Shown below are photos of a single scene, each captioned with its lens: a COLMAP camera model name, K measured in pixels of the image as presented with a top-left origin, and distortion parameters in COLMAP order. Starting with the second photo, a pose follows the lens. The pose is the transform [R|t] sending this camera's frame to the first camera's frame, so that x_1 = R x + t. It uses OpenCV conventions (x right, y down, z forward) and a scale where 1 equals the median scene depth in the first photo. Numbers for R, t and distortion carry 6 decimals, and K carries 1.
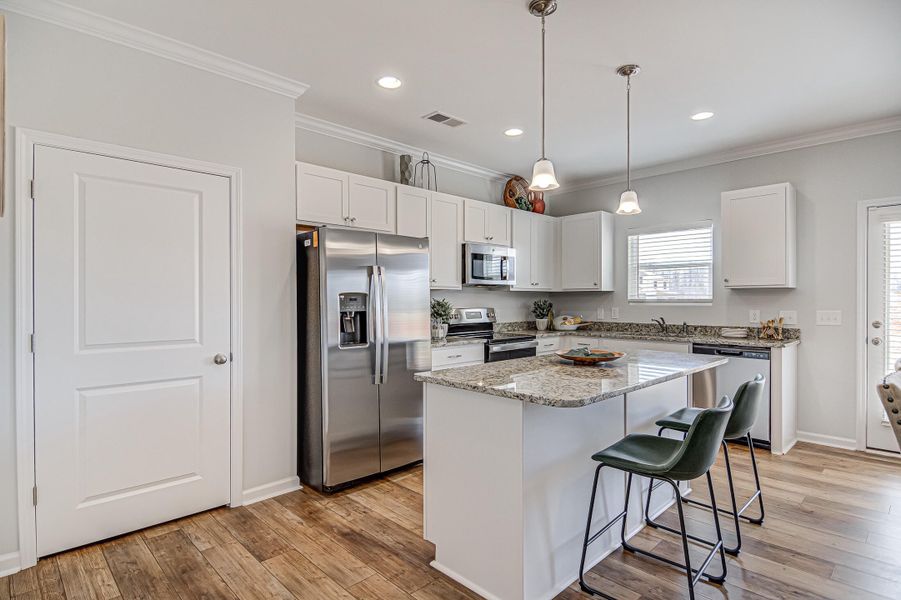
lens RADIAL K [[469.8, 0, 451.6], [0, 469.8, 300.9], [0, 0, 1]] dist [0.000617, -0.001746]
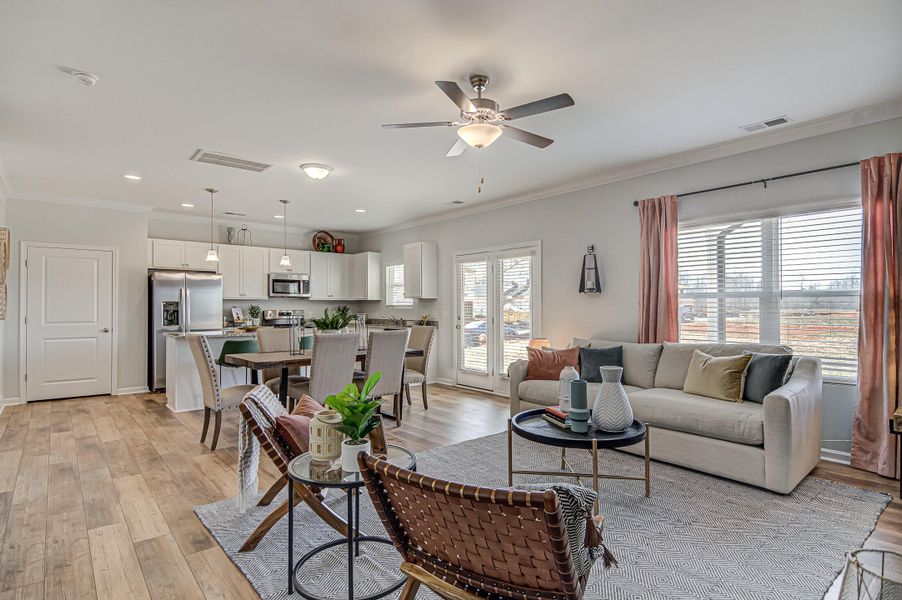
lens RADIAL K [[470.3, 0, 452.1], [0, 470.3, 300.9], [0, 0, 1]] dist [0.000617, -0.001746]
pose [[0.996918, -0.001206, -0.078442, 0.881502], [-0.000139, 0.999853, -0.017146, 0.012338], [0.078451, 0.017104, 0.996771, -0.751497]]
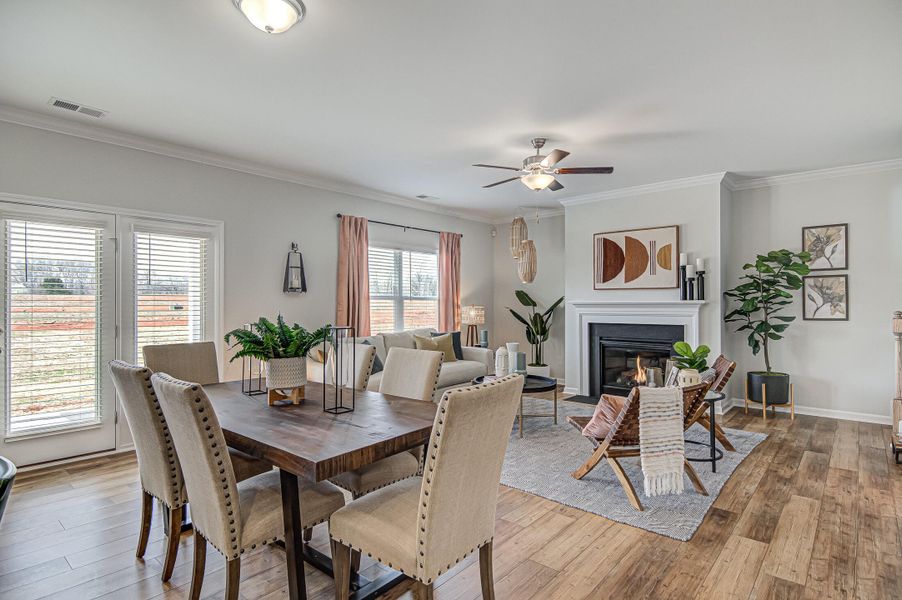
lens RADIAL K [[470.3, 0, 452.1], [0, 470.3, 300.9], [0, 0, 1]] dist [0.000617, -0.001746]
pose [[-0.076491, 0.004663, 0.997059, -0.041652], [0.006356, 0.999971, -0.004189, -0.000226], [-0.997050, 0.006017, -0.076519, 0.168133]]
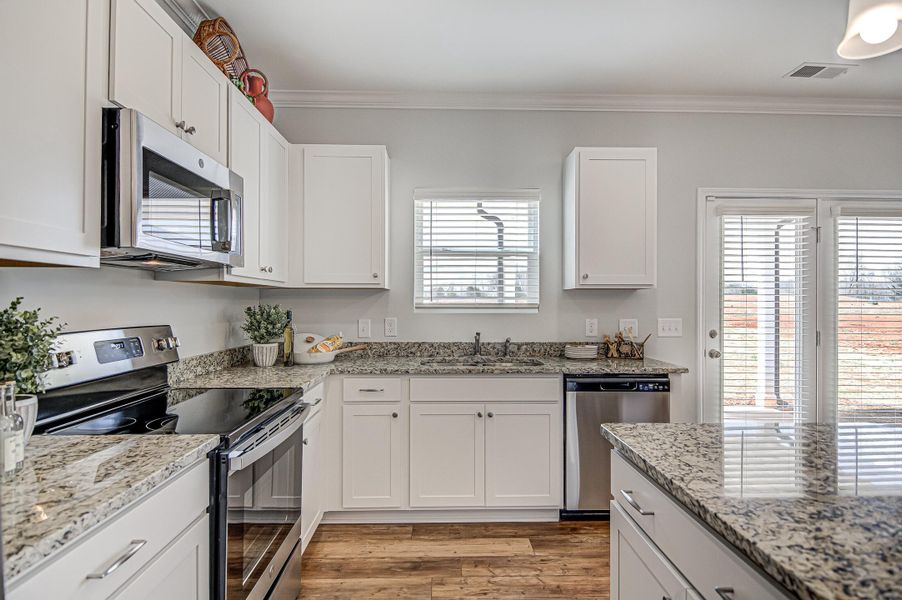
lens RADIAL K [[470.3, 0, 452.1], [0, 470.3, 300.9], [0, 0, 1]] dist [0.000617, -0.001746]
pose [[0.679117, 0.007607, 0.733990, -0.044194], [-0.001148, 0.999956, -0.009301, -0.001283], [-0.734029, 0.005474, 0.679096, 0.662801]]
